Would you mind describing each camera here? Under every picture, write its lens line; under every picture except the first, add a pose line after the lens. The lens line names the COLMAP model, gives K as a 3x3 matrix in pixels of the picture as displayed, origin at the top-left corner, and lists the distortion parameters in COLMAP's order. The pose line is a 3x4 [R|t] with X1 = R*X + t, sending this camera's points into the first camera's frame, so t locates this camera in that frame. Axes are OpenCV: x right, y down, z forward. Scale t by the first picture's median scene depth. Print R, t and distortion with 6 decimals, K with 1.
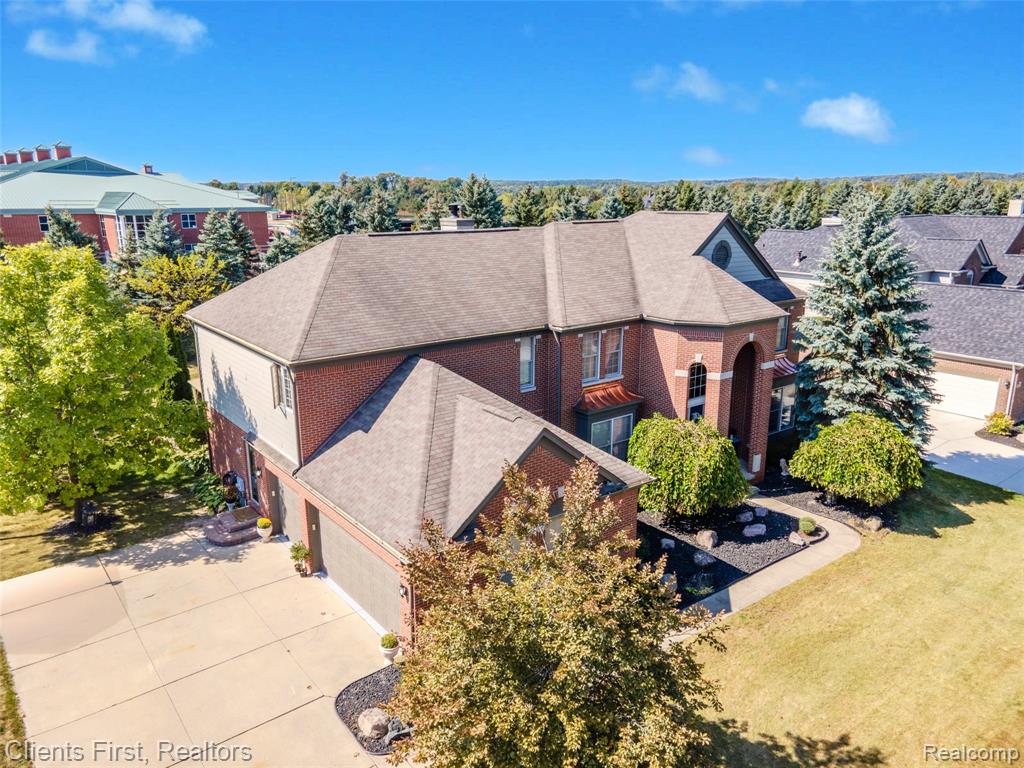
lens RADIAL K [[742.9, 0, 514.5], [0, 742.9, 388.1], [0, 0, 1]] dist [0.051473, 0.001490]
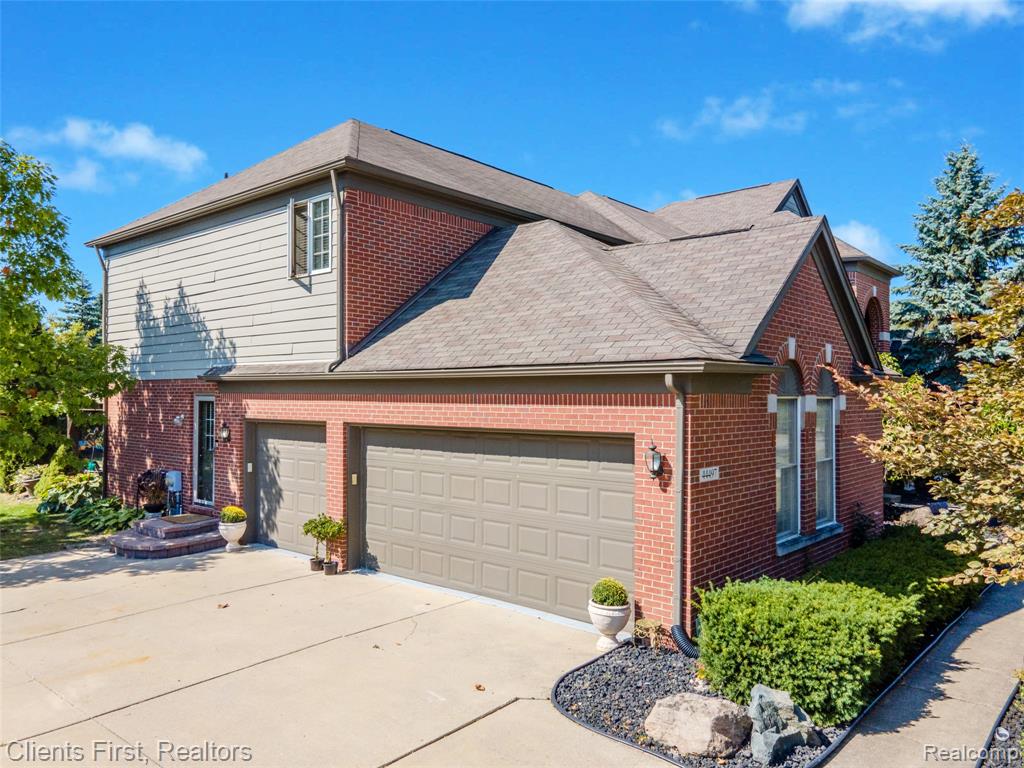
lens RADIAL K [[742.9, 0, 510.9], [0, 742.9, 383.1], [0, 0, 1]] dist [0.051473, 0.001490]
pose [[0.980844, 0.008620, 0.194603, -0.232230], [0.043982, 0.963422, -0.264355, 0.238329], [-0.189764, 0.267850, 0.944588, 0.379074]]
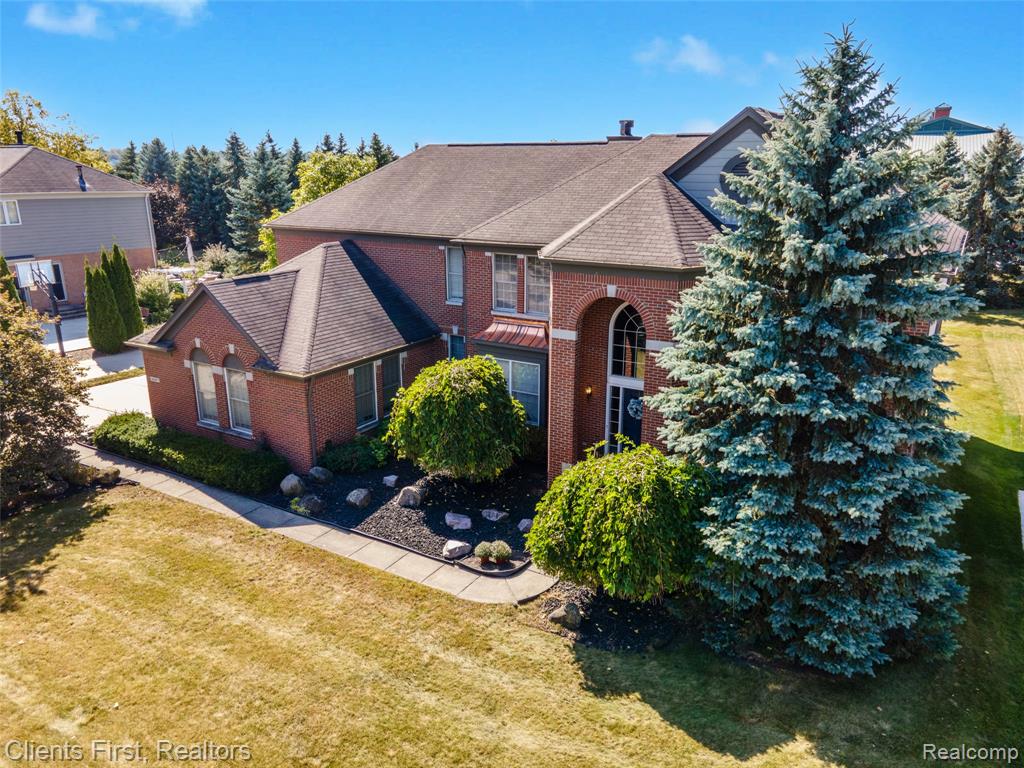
lens RADIAL K [[742.9, 0, 509.0], [0, 742.9, 385.1], [0, 0, 1]] dist [0.051473, 0.001490]
pose [[0.361077, 0.266963, -0.893506, 0.998685], [-0.243620, 0.951877, 0.185953, -0.099211], [0.900151, 0.150533, 0.408739, 0.726019]]
